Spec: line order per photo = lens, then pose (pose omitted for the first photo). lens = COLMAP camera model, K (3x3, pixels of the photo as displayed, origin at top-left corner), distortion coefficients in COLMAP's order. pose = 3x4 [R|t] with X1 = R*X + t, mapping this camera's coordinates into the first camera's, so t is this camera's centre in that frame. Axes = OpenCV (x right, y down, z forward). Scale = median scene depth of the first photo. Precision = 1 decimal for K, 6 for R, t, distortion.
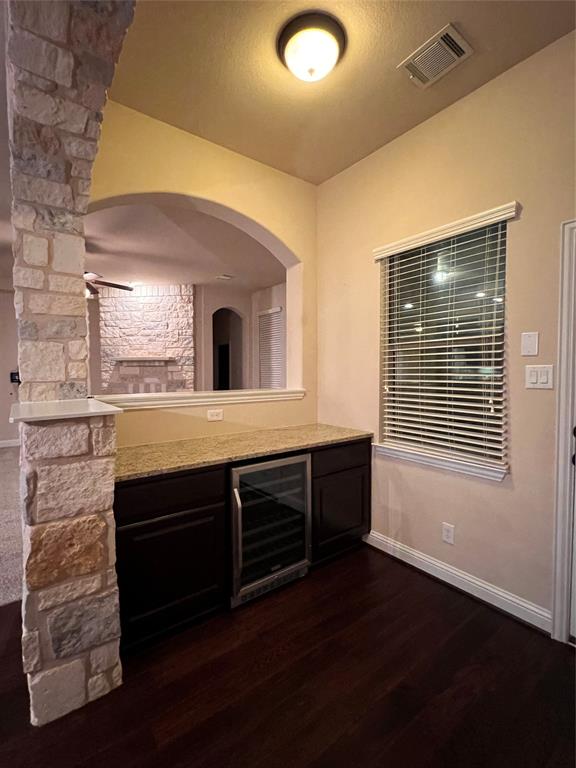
lens RADIAL K [[354.2, 0, 286.7], [0, 354.2, 384.9], [0, 0, 1]] dist [-0.002470, 0.000499]
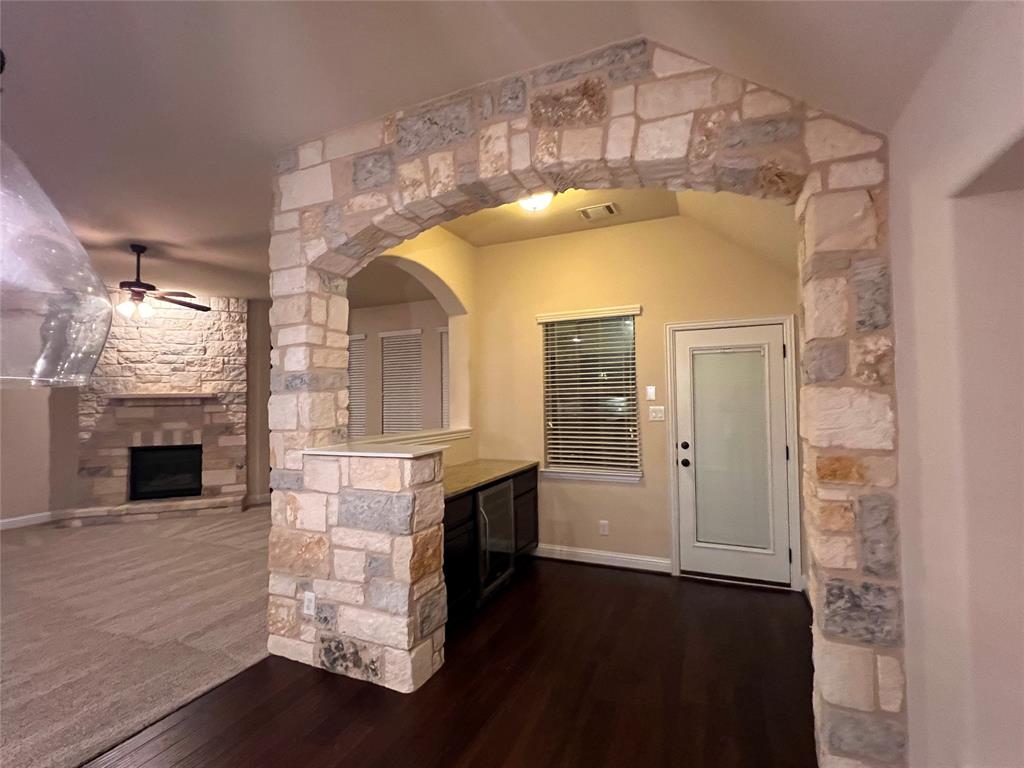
lens RADIAL K [[472.3, 0, 512.8], [0, 472.3, 385.9], [0, 0, 1]] dist [-0.002470, 0.000499]
pose [[0.875289, 0.003281, 0.483590, -0.615520], [0.033197, 0.997211, -0.066850, -0.017163], [-0.482460, 0.074567, 0.872738, -0.392098]]
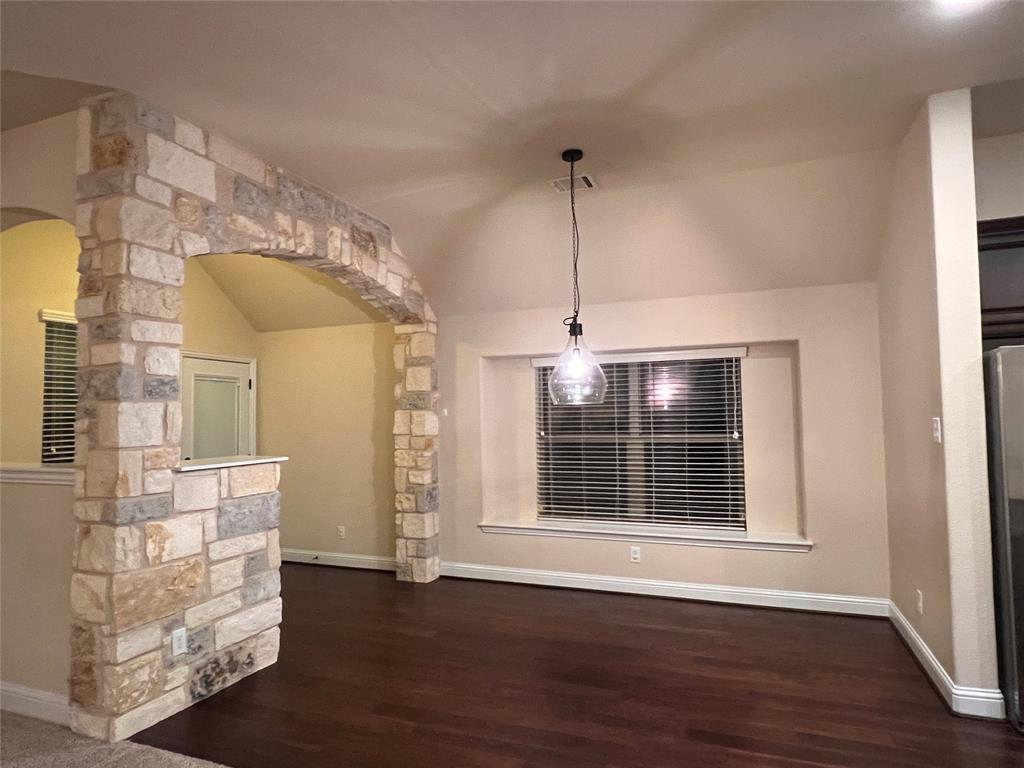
lens RADIAL K [[604.5, 0, 519.6], [0, 604.5, 392.5], [0, 0, 1]] dist [-0.010196, 0.001276]
pose [[-0.528068, 0.045461, 0.847984, -1.781670], [0.049725, 0.998508, -0.022565, -0.044224], [-0.847745, 0.030251, -0.529541, 0.734618]]
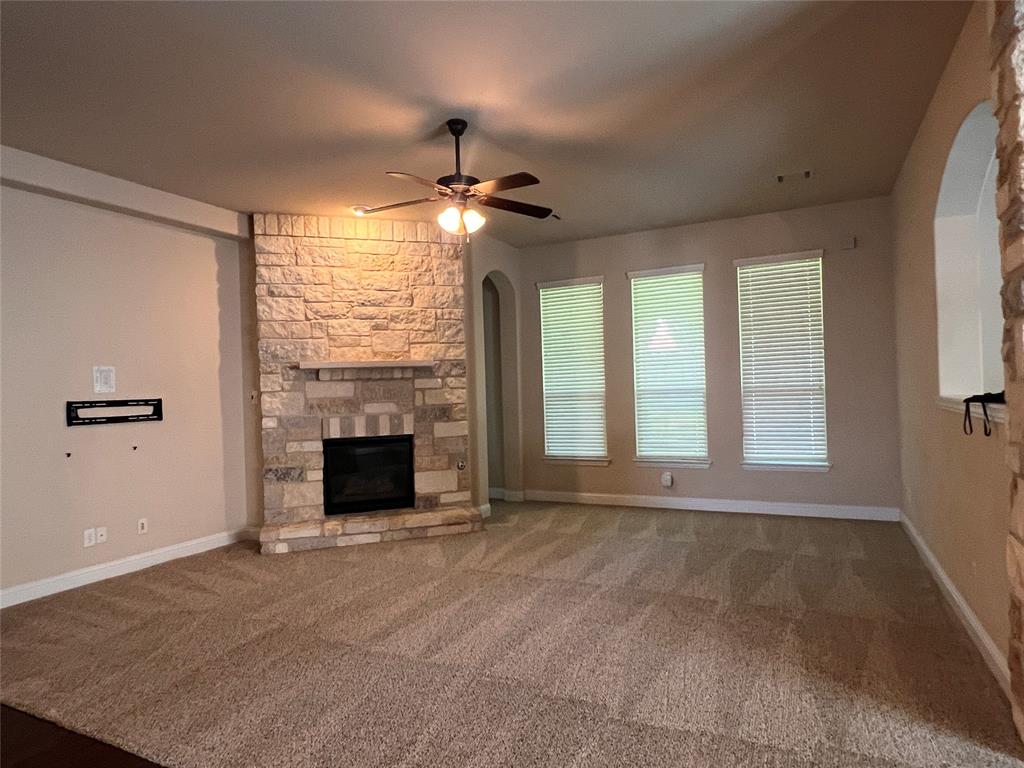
lens RADIAL K [[604.5, 0, 514.3], [0, 604.5, 384.7], [0, 0, 1]] dist [-0.010196, 0.001276]
pose [[0.892753, -0.023621, 0.449926, -1.474612], [0.050126, 0.997632, -0.047086, 0.008385], [-0.447749, 0.064590, 0.891823, 0.405040]]
